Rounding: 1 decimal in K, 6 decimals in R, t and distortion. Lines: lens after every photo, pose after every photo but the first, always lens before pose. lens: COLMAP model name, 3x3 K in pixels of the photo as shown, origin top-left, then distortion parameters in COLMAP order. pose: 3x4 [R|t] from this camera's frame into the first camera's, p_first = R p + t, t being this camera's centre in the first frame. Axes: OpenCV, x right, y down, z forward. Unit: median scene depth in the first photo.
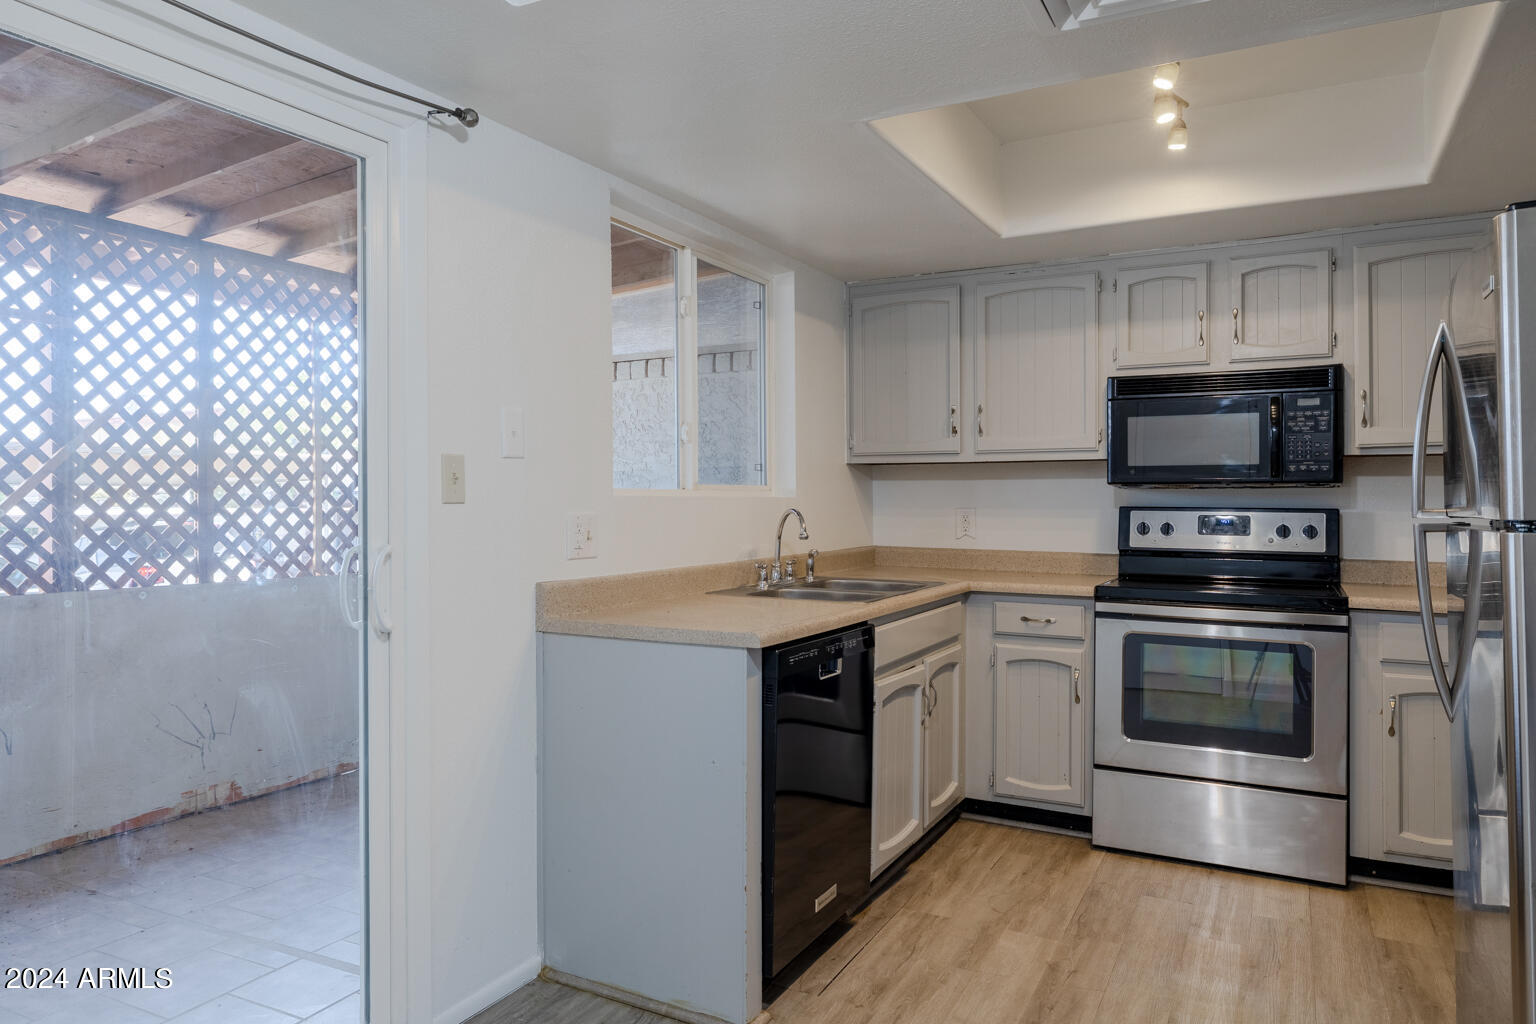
lens RADIAL K [[1028.8, 0, 760.7], [0, 1028.8, 503.9], [0, 0, 1]] dist [-0.008403, 0.001552]
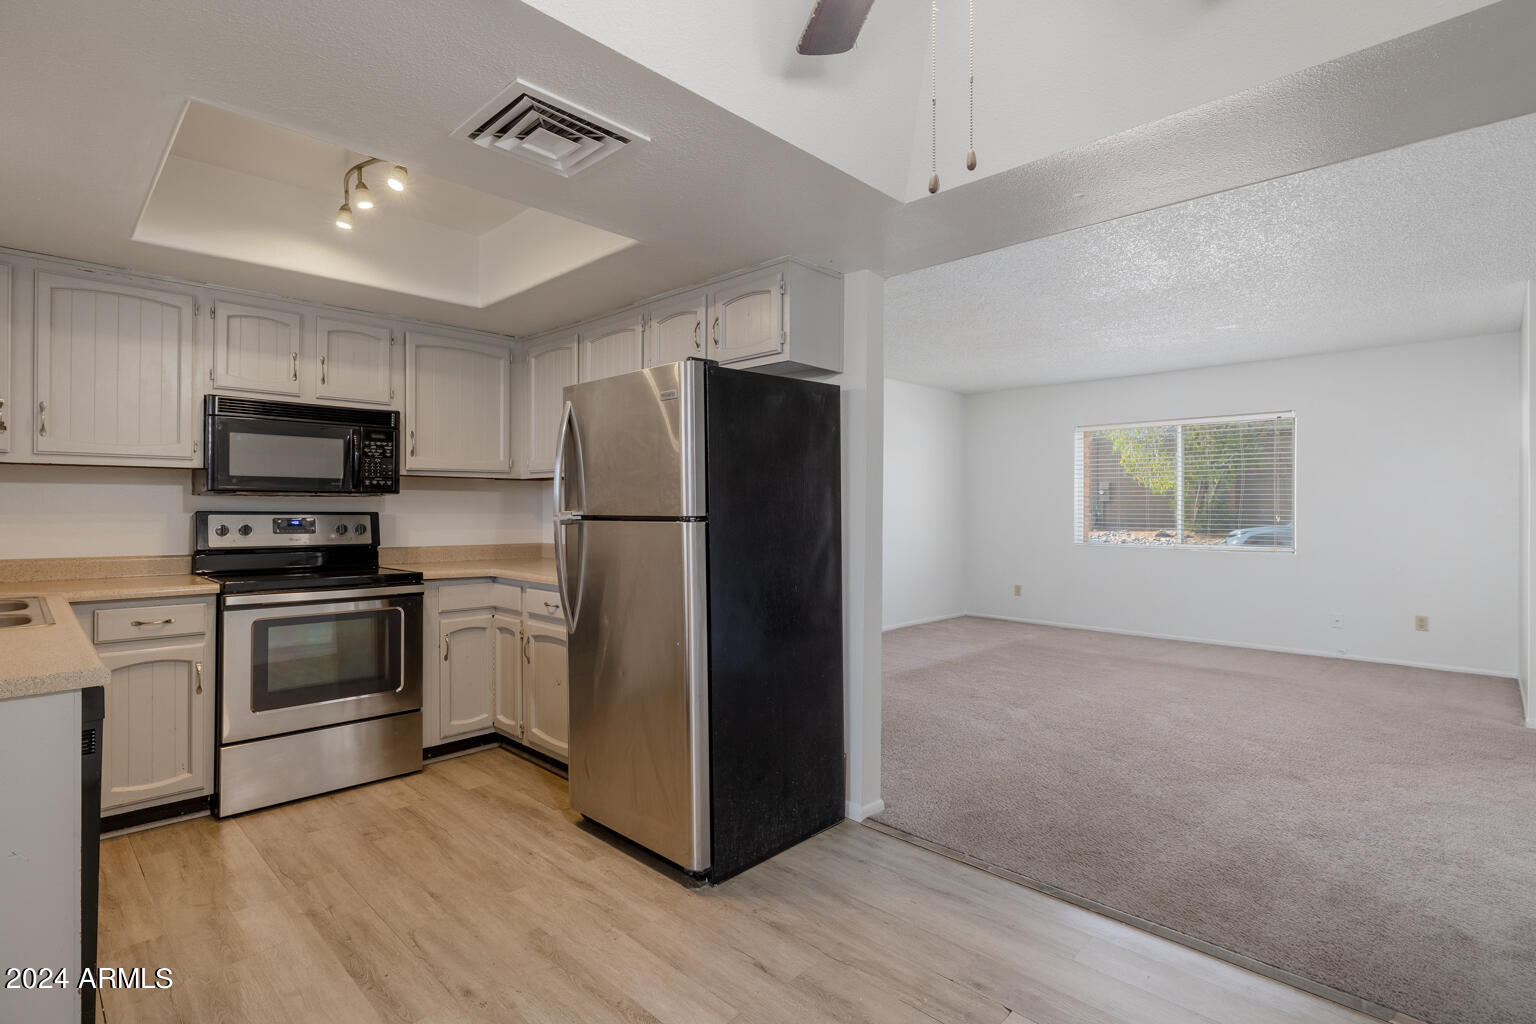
lens RADIAL K [[740.2, 0, 761.8], [0, 740.2, 512.5], [0, 0, 1]] dist [0.006762, 0.000593]
pose [[0.270194, -0.005742, 0.962789, -0.287541], [0.001096, 0.999983, 0.005656, 0.000069], [-0.962805, -0.000473, 0.270196, 0.224146]]
